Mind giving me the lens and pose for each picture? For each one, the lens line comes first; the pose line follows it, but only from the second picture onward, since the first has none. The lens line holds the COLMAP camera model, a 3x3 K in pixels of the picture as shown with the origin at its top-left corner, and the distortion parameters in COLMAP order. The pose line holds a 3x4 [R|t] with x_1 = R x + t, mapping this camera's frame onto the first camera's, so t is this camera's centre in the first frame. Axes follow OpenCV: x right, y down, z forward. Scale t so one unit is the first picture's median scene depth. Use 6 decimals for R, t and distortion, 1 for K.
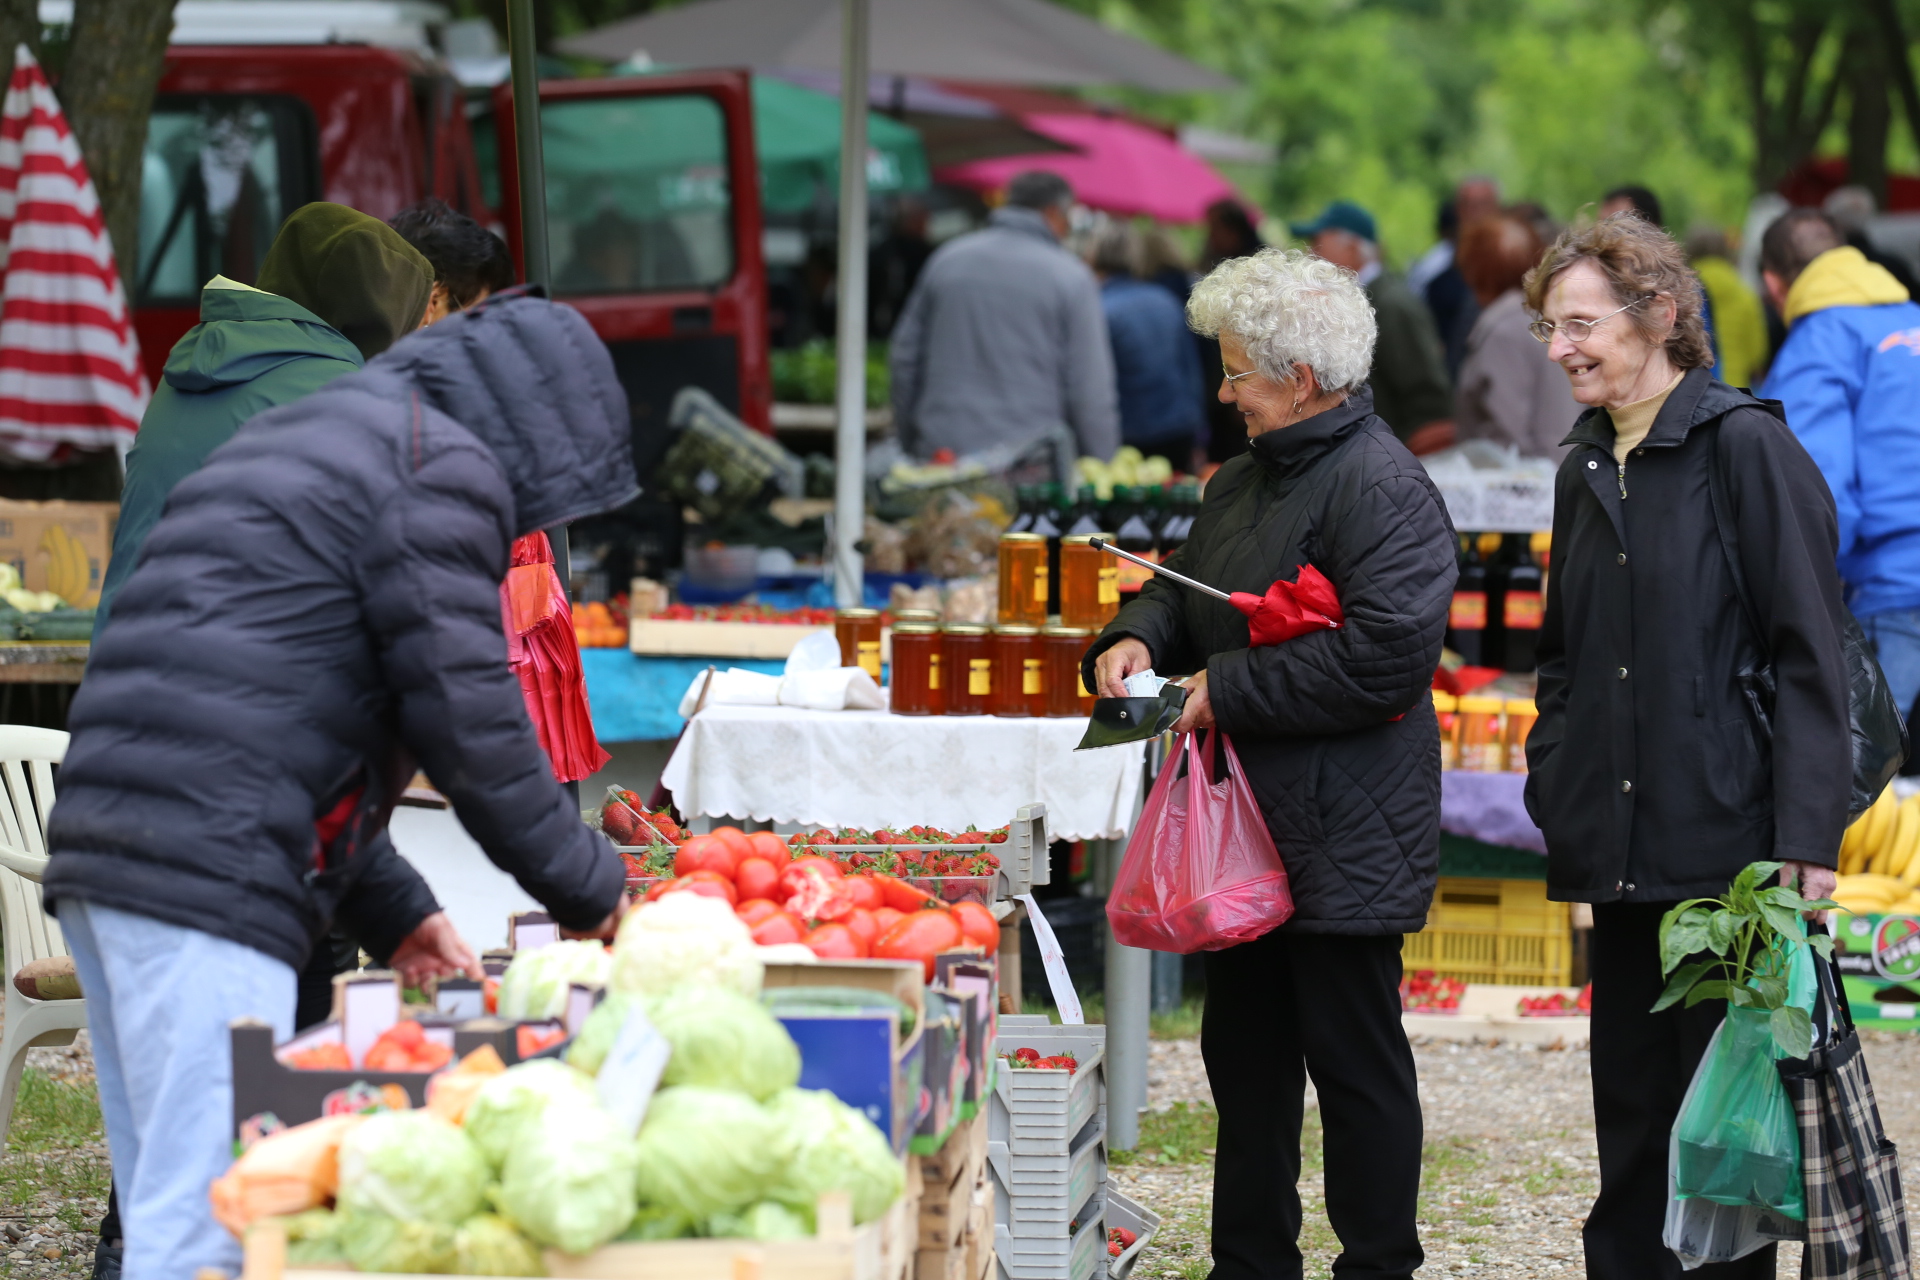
lens RADIAL K [[8904.3, 0, 959.7], [0, 8904.3, 639.0], [0, 0, 1]] dist [0.922570, 0.000000]
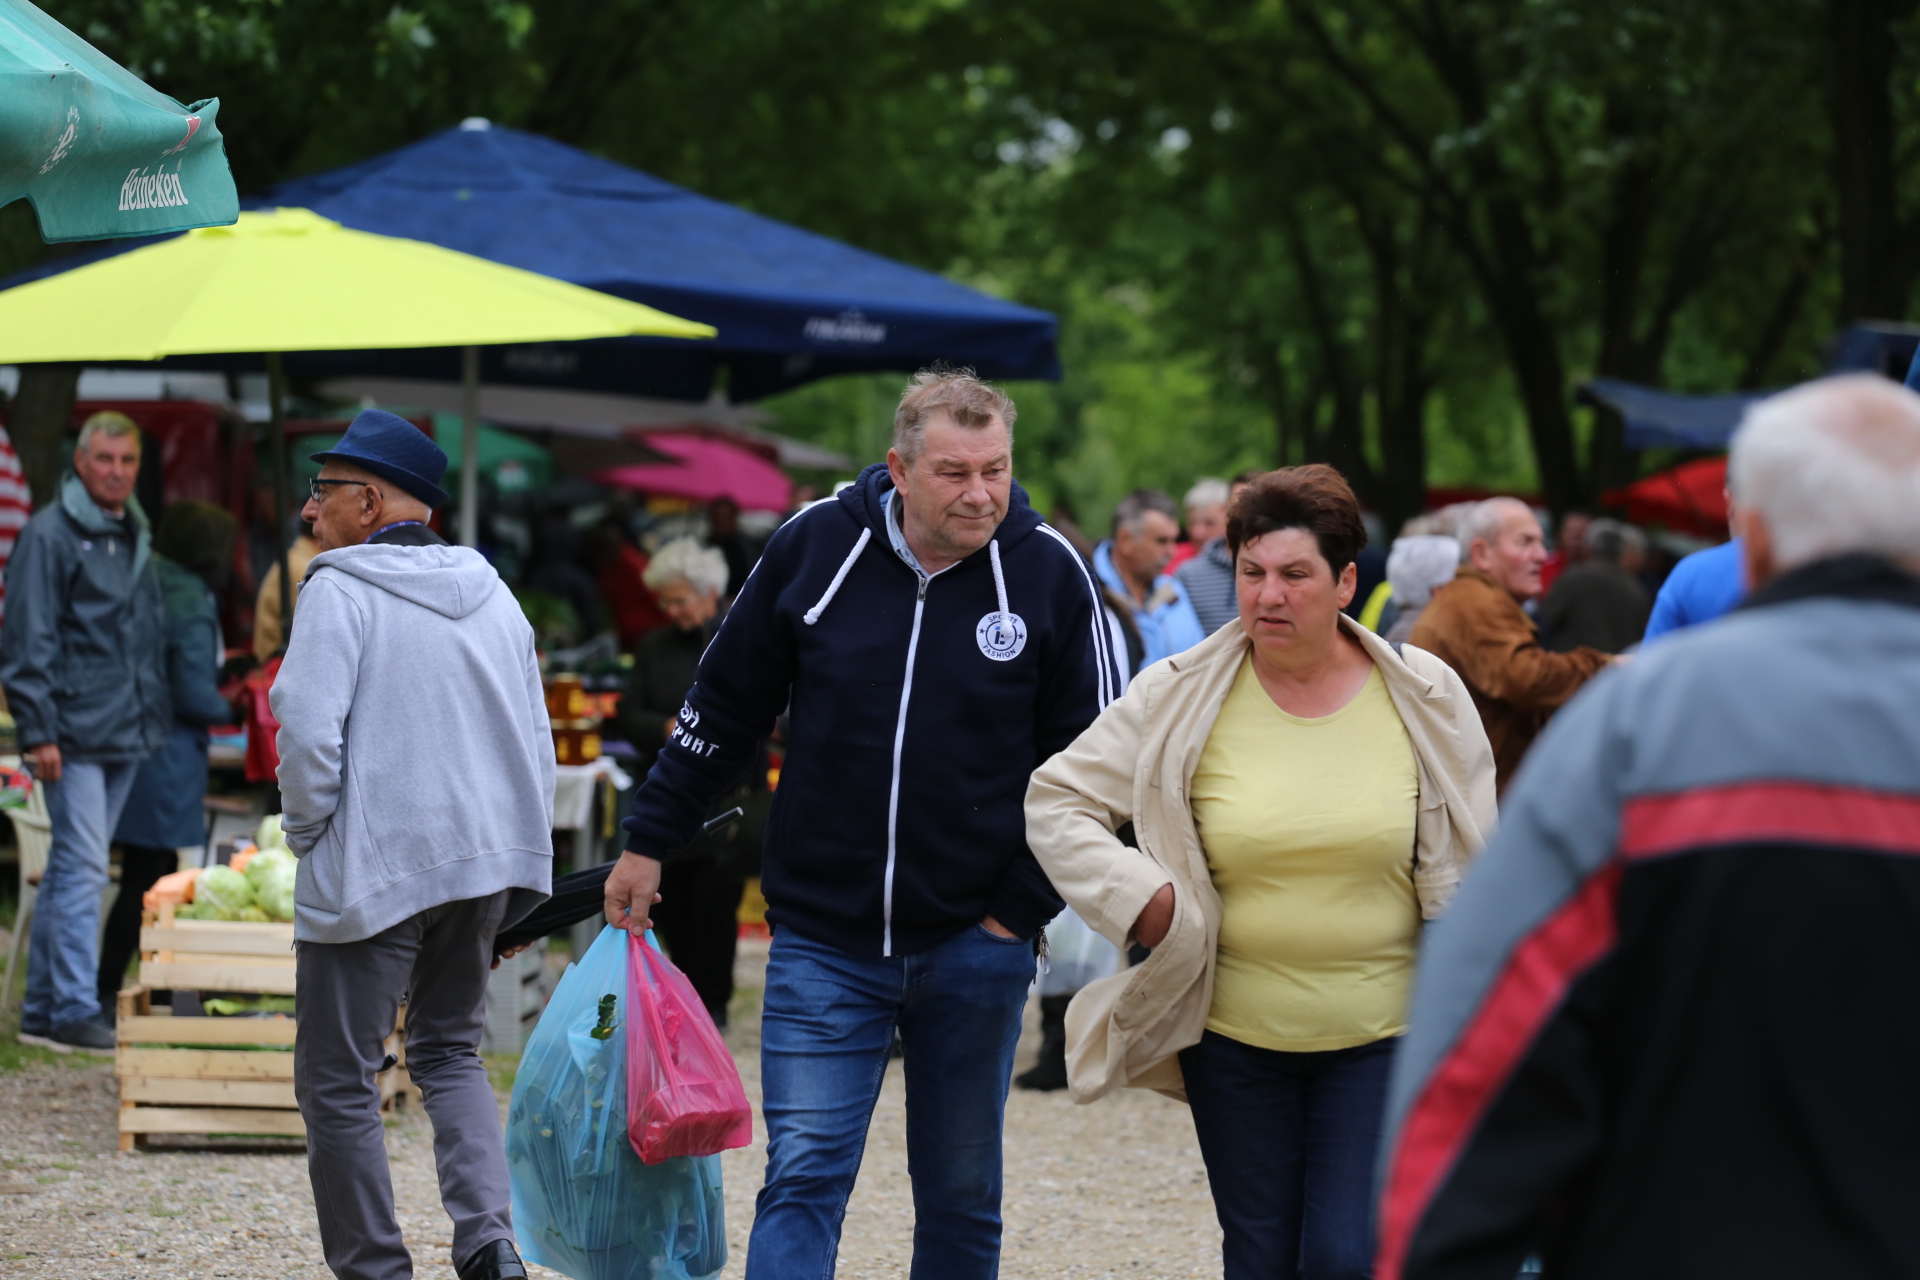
lens RADIAL K [[7915.2, 0, 960.1], [0, 7915.2, 640.6], [0, 0, 1]] dist [-0.337284, 0.000000]
pose [[0.999358, 0.010069, 0.034376, 0.025948], [-0.009034, 0.999505, -0.030138, 0.020380], [-0.034662, 0.029808, 0.998954, -0.460482]]
